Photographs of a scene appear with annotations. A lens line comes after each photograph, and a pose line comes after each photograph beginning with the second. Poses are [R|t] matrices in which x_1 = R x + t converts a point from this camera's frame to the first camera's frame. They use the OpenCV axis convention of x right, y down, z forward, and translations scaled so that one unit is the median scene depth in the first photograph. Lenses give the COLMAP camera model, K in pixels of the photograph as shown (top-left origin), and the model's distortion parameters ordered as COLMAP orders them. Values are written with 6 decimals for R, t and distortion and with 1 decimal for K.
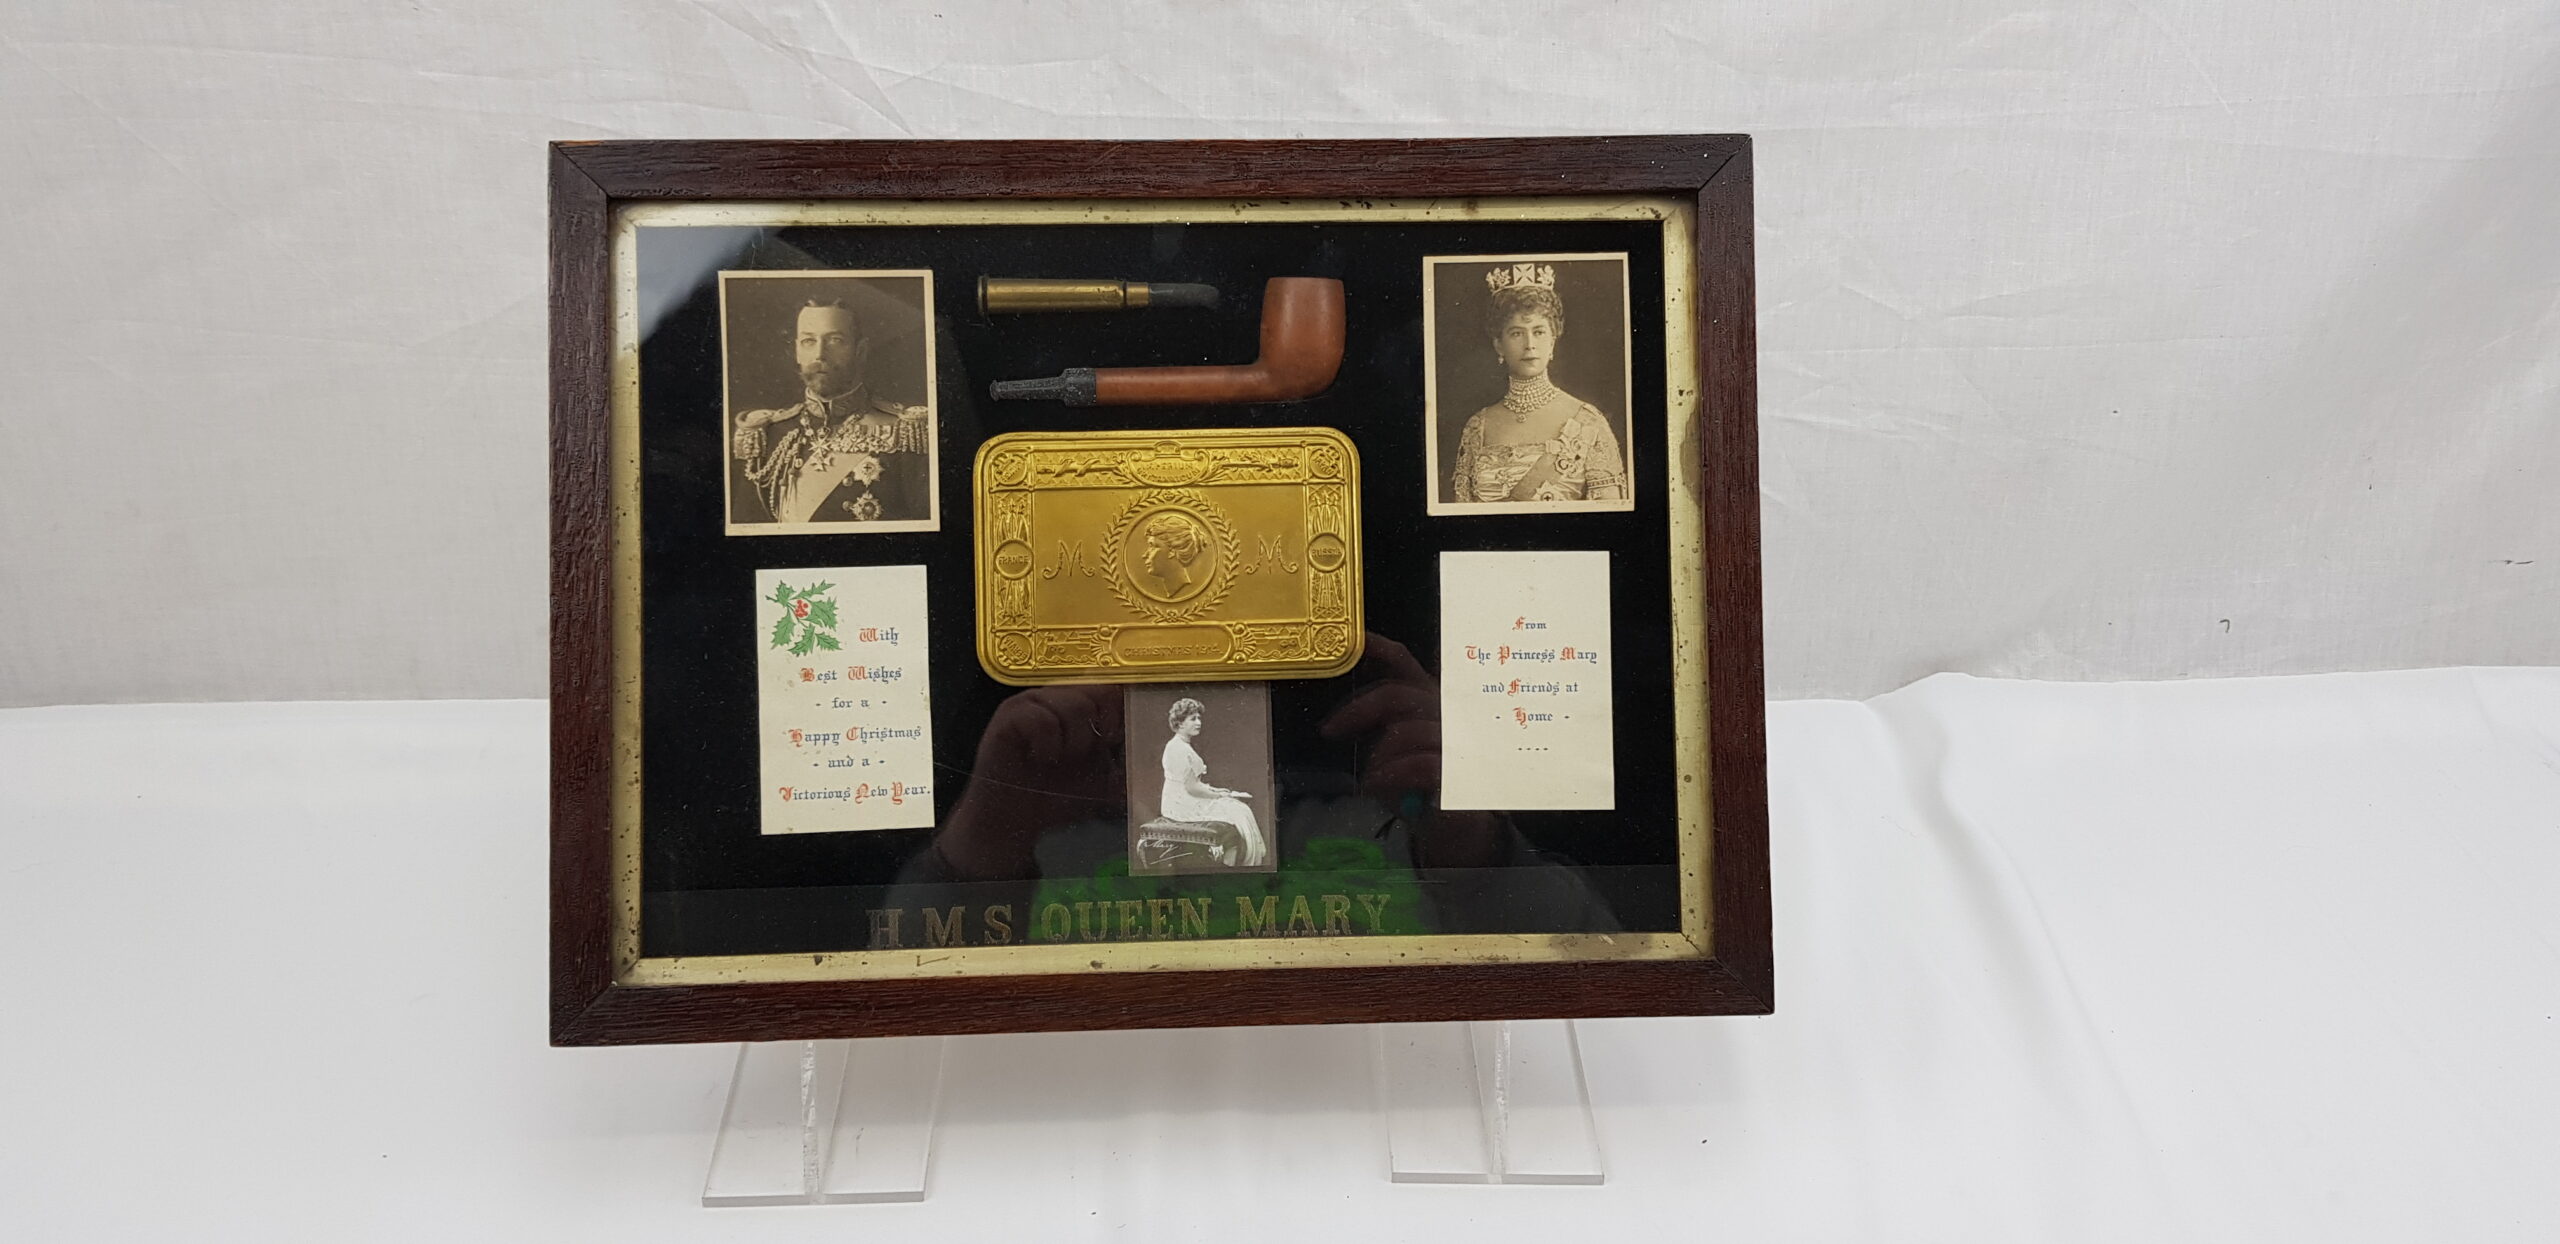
lens RADIAL K [[2062.1, 0, 1249.1], [0, 2062.1, 598.2], [0, 0, 1]] dist [0.138469, -0.353594]
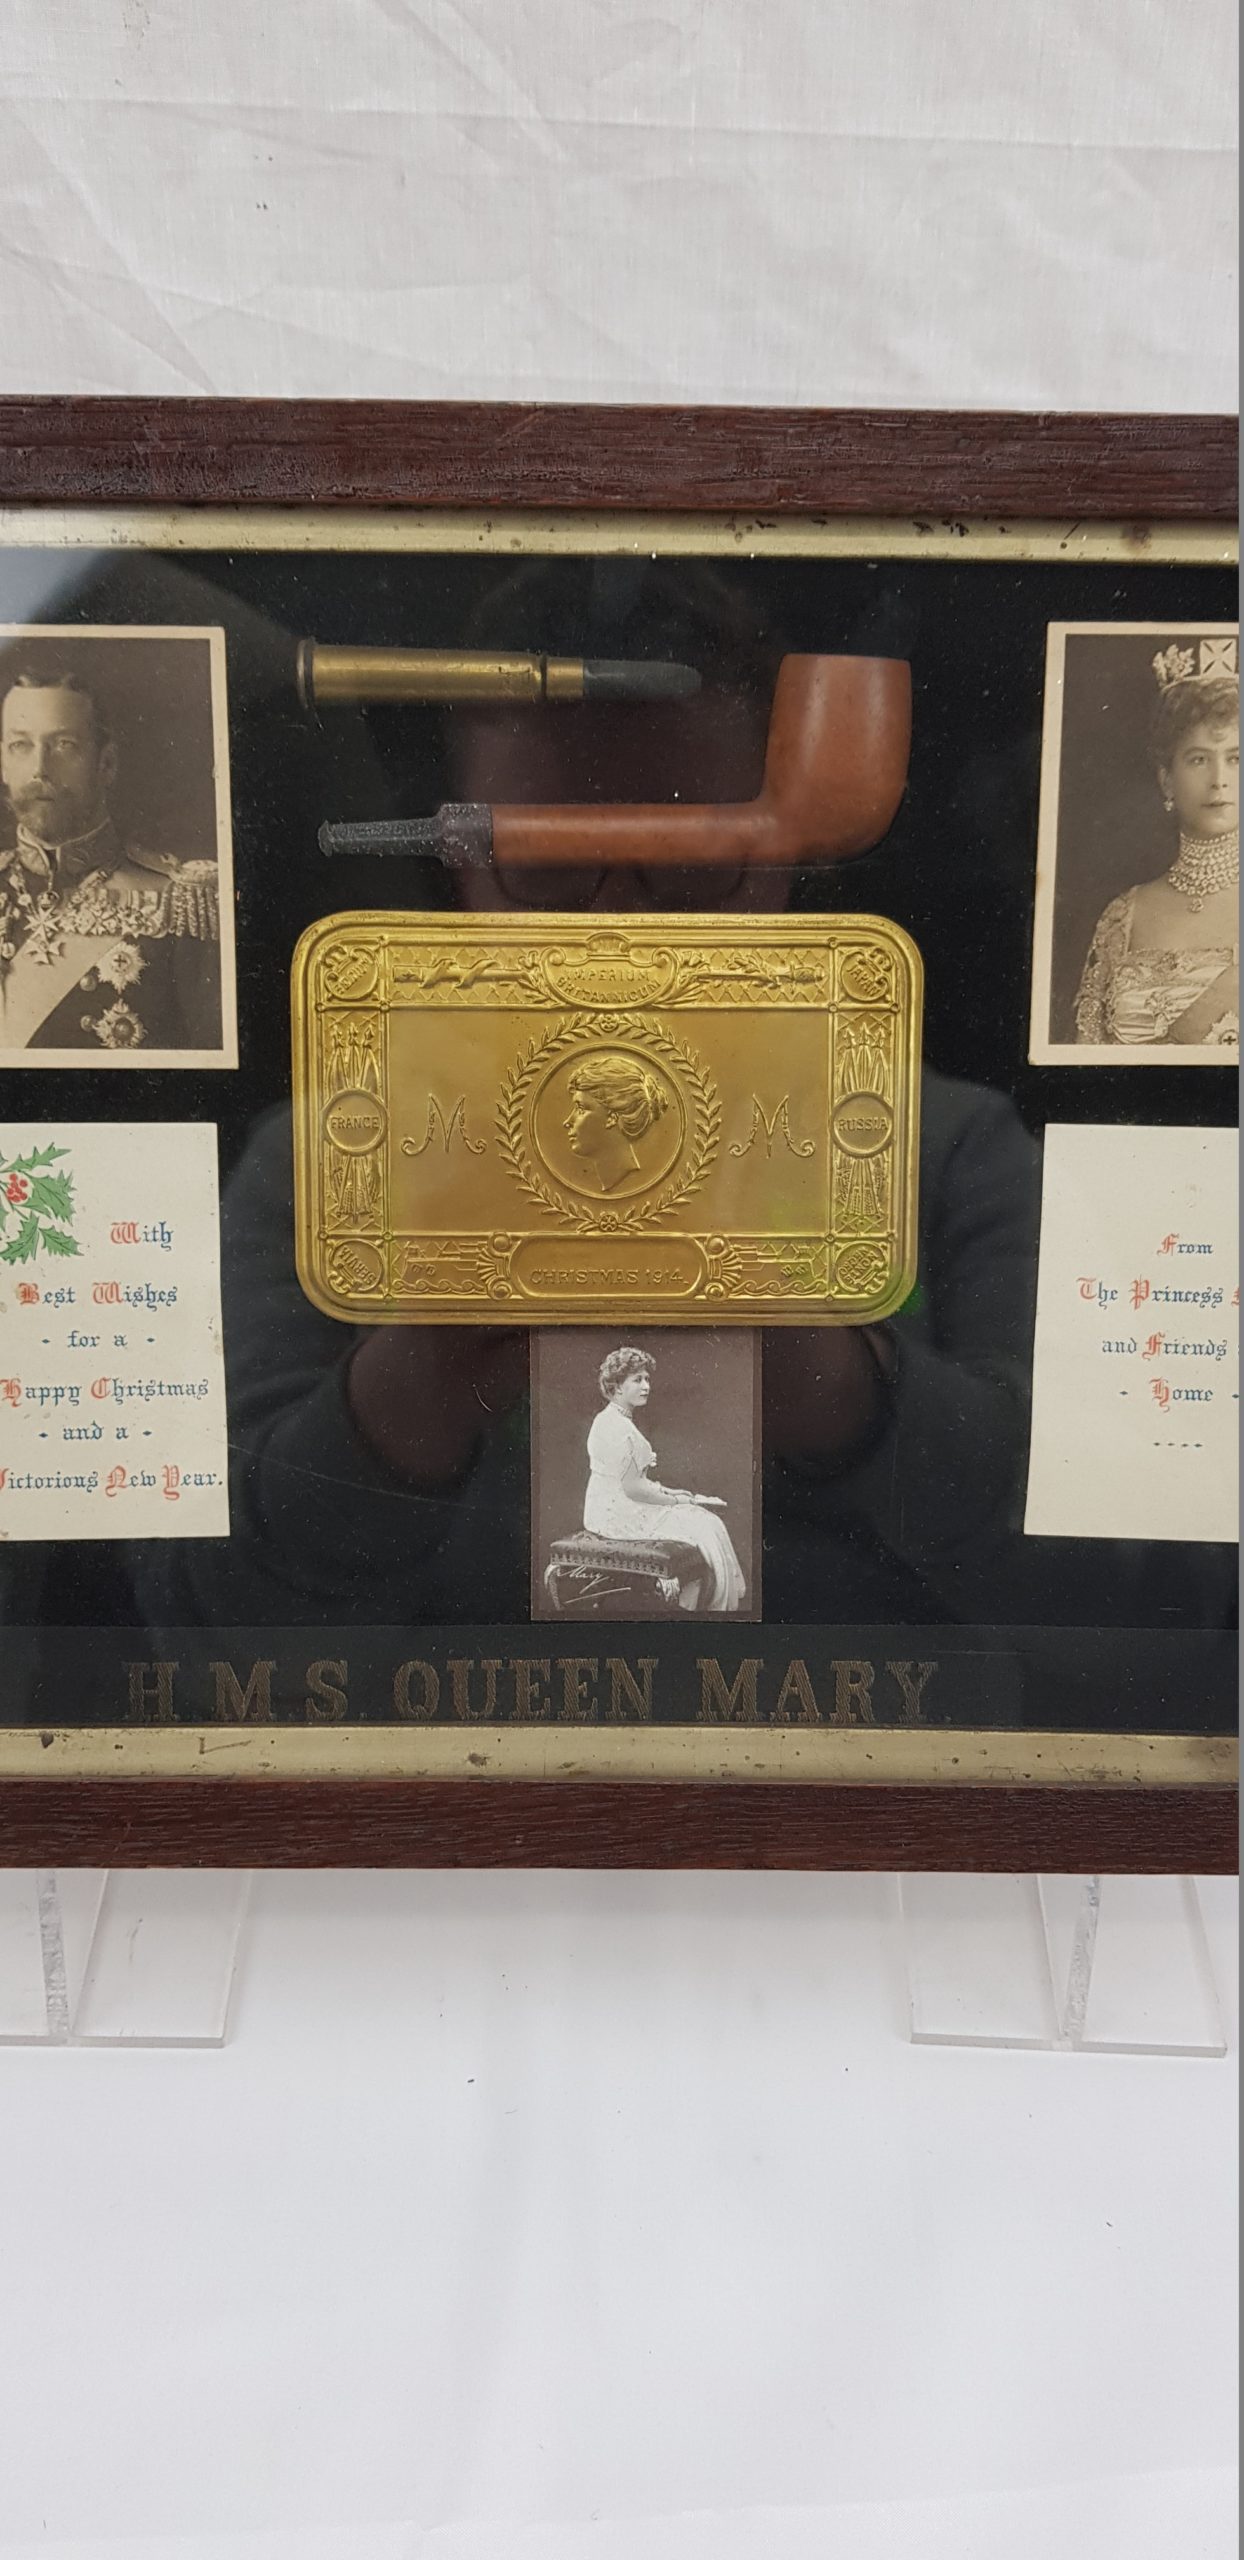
lens RADIAL K [[2060.2, 0, 619.8], [0, 2060.2, 1294.7], [0, 0, 1]] dist [0.140029, -0.337960]
pose [[0.999206, 0.031741, -0.024077, -0.018262], [-0.027378, 0.986113, 0.163802, -0.070834], [0.028942, -0.163013, 0.986199, 0.381693]]
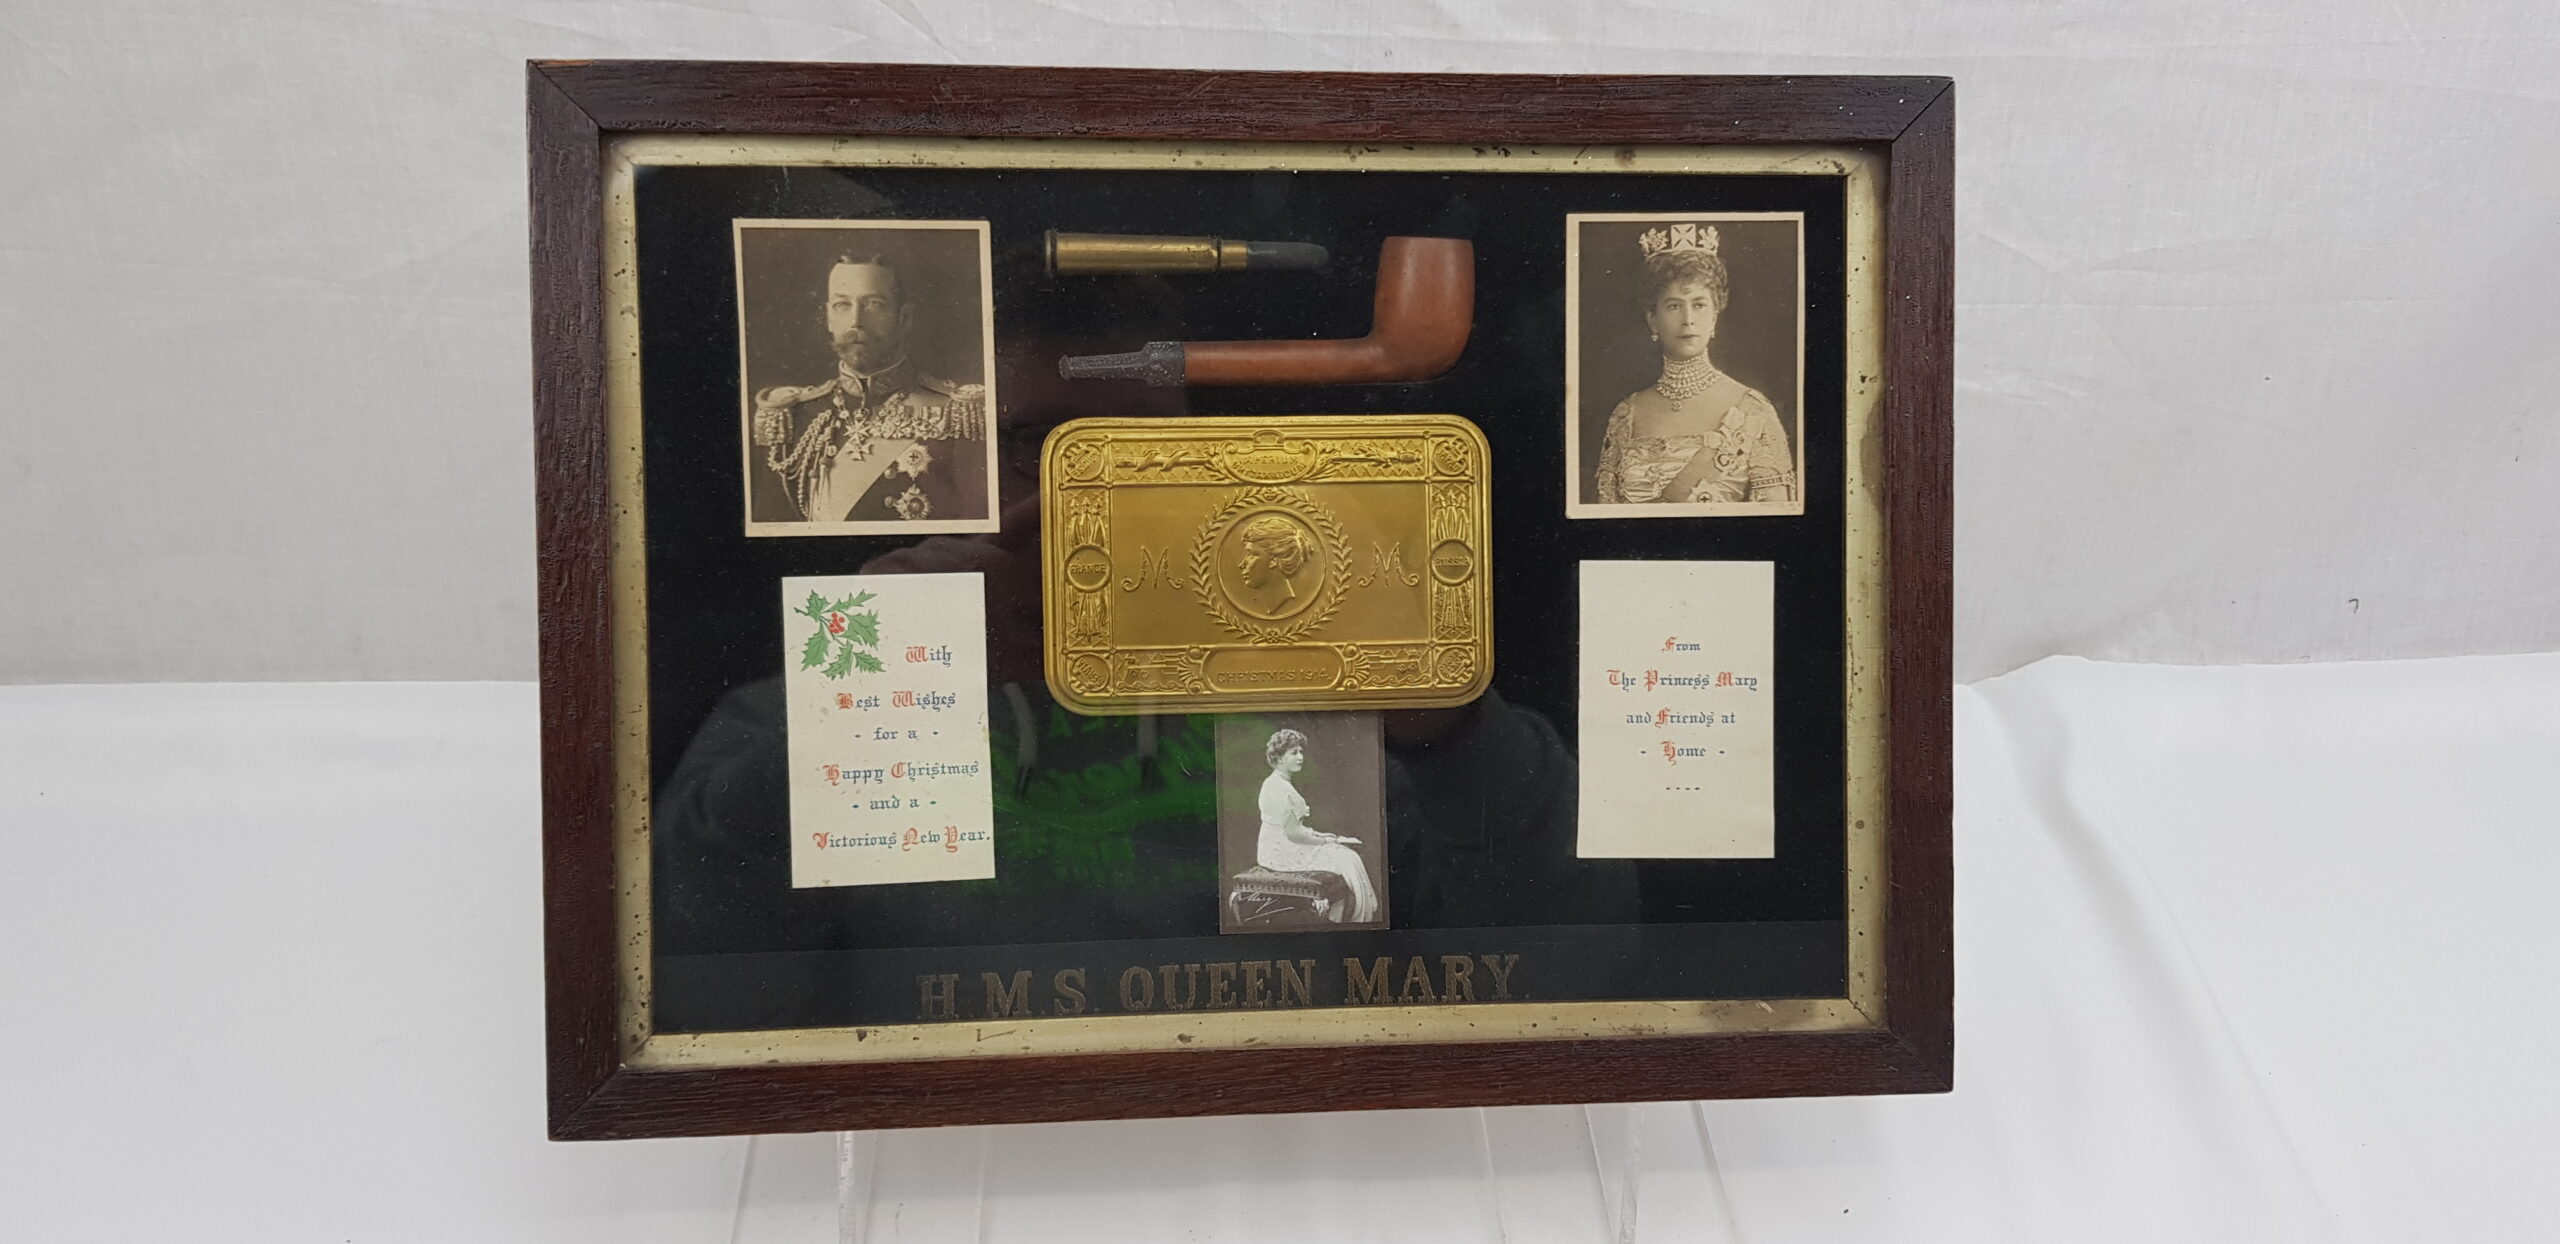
lens RADIAL K [[2060.2, 0, 1280.0], [0, 2060.2, 622.0], [0, 0, 1]] dist [0.140029, -0.337960]
pose [[0.998594, 0.006285, 0.052628, -0.079043], [-0.010141, 0.997257, 0.073317, -0.059561], [-0.052023, -0.073748, 0.995919, 0.144578]]
